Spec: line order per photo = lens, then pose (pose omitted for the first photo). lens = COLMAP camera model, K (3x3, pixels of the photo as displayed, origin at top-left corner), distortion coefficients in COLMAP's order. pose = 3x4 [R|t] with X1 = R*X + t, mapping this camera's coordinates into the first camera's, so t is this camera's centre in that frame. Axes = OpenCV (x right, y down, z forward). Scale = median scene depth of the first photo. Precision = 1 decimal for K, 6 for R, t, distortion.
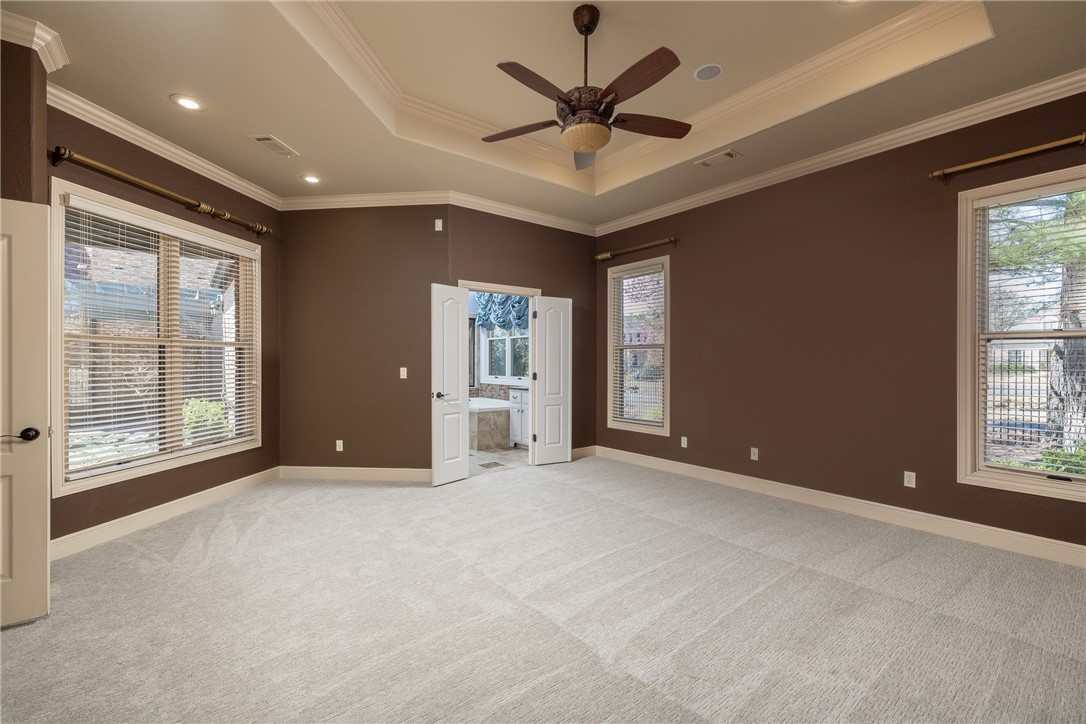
lens RADIAL K [[453.1, 0, 557.0], [0, 453.1, 361.8], [0, 0, 1]] dist [0.001145, -0.000143]
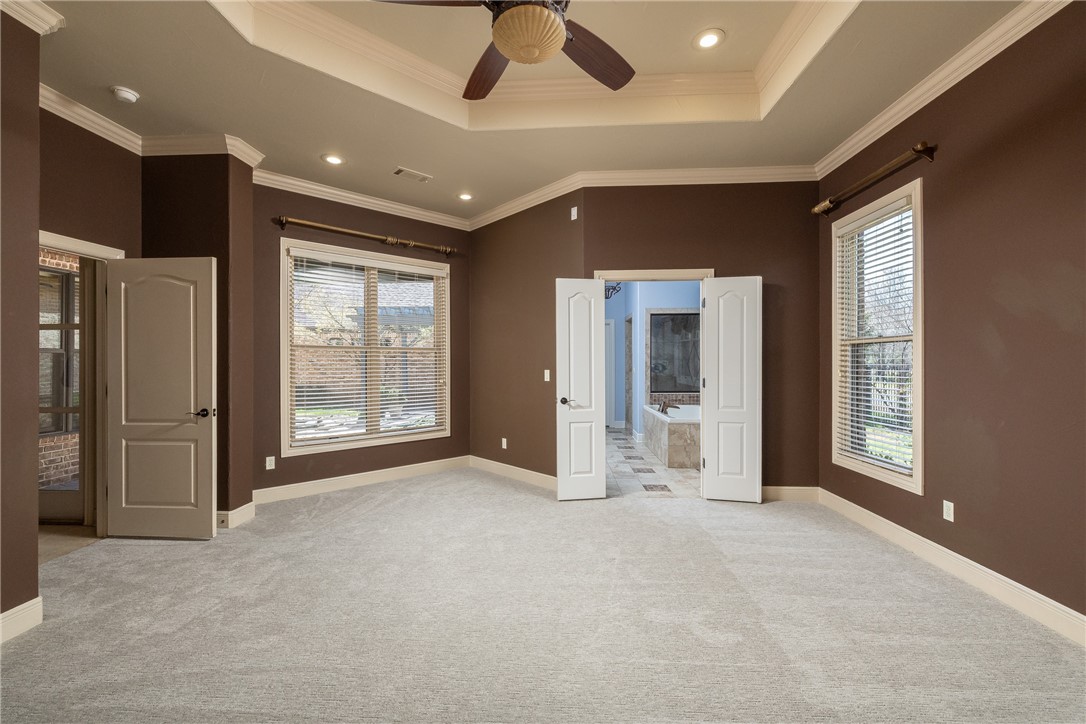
lens RADIAL K [[453.1, 0, 545.5], [0, 453.1, 361.3], [0, 0, 1]] dist [0.001145, -0.000143]
pose [[0.749183, -0.002054, -0.662360, 0.306428], [0.000067, 0.999995, -0.003026, -0.002520], [0.662363, 0.002223, 0.749180, 0.289703]]
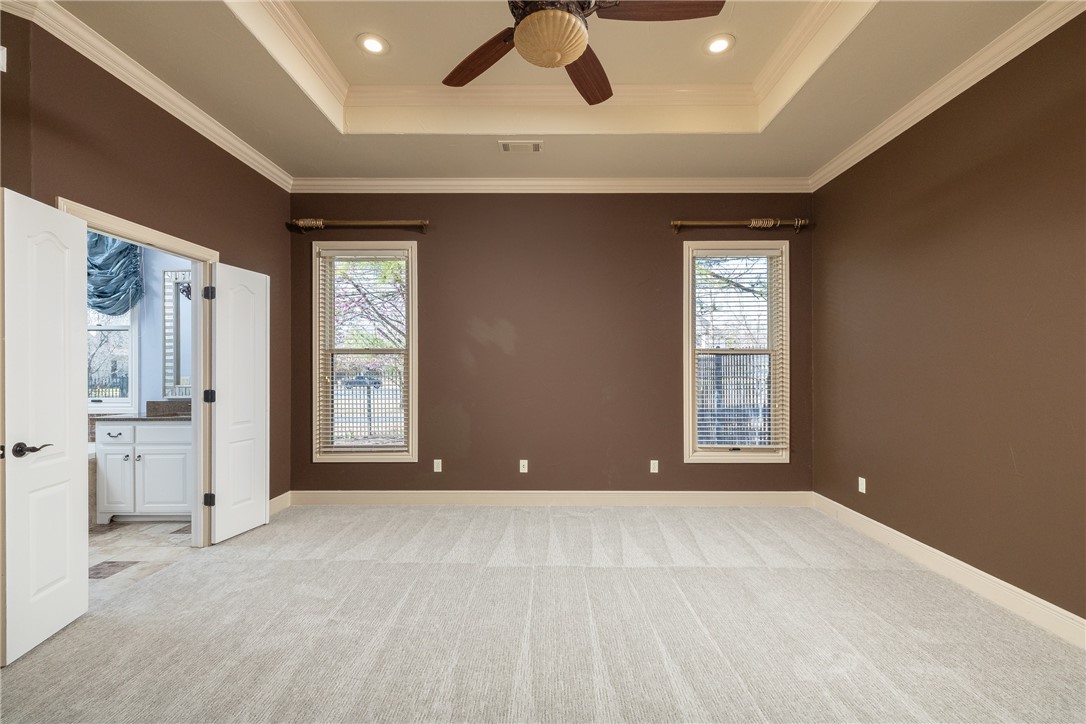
lens RADIAL K [[453.1, 0, 543.9], [0, 453.1, 369.8], [0, 0, 1]] dist [0.001145, -0.000143]
pose [[0.639048, 0.000795, 0.769166, -0.267918], [0.001426, 0.999997, -0.002218, -0.000017], [-0.769165, 0.002514, 0.639045, 0.334396]]
